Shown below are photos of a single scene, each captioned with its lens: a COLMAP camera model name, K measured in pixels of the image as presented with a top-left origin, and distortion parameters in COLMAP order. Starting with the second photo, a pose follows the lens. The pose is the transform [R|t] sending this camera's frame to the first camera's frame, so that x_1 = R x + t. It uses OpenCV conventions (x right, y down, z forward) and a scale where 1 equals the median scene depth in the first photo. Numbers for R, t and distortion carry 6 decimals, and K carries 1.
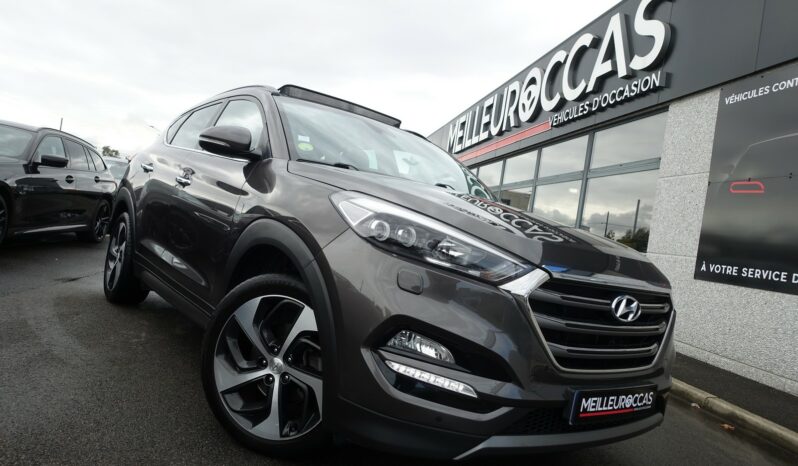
lens RADIAL K [[543.9, 0, 399.0], [0, 543.9, 233.0], [0, 0, 1]] dist [-0.003739, -0.001040]
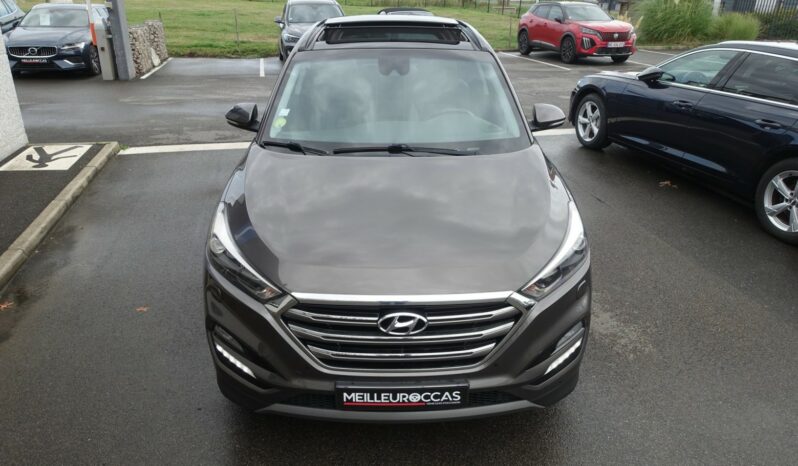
lens RADIAL K [[560.6, 0, 399.0], [0, 560.6, 233.0], [0, 0, 1]] dist [-0.003587, -0.001278]
pose [[0.798400, 0.089607, -0.595422, 1.136413], [0.128187, 0.940901, 0.313485, -0.406118], [0.588324, -0.326612, 0.739729, 0.253124]]
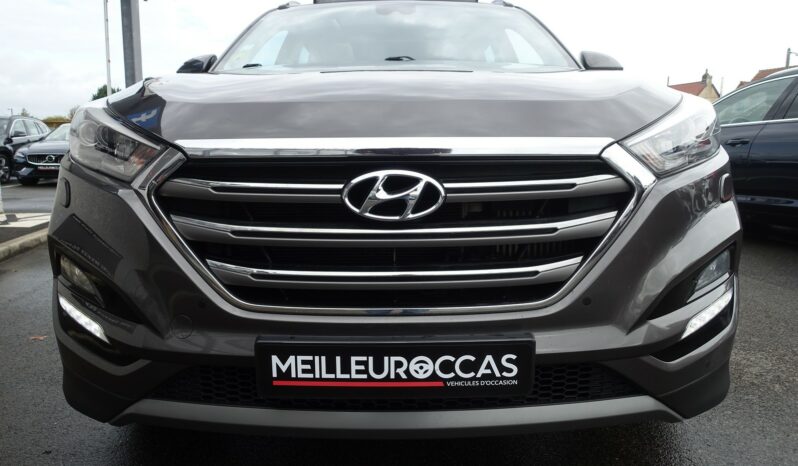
lens RADIAL K [[543.9, 0, 399.0], [0, 543.9, 233.0], [0, 0, 1]] dist [-0.003739, -0.001040]
pose [[0.780371, -0.072833, -0.621060, 0.802901], [0.137728, 0.988823, 0.057096, 0.157173], [0.609960, -0.130093, 0.781680, 0.632502]]
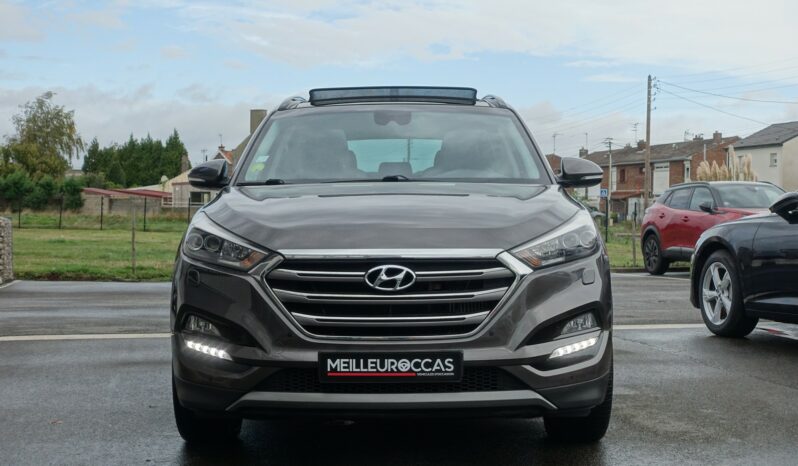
lens RADIAL K [[1228.4, 0, 399.0], [0, 1228.4, 233.0], [0, 0, 1]] dist [0.022771, -0.009261]
pose [[0.778338, -0.160927, -0.606871, 2.030706], [0.136602, 0.986843, -0.086488, 0.281518], [0.612805, -0.015583, 0.790080, -0.930456]]
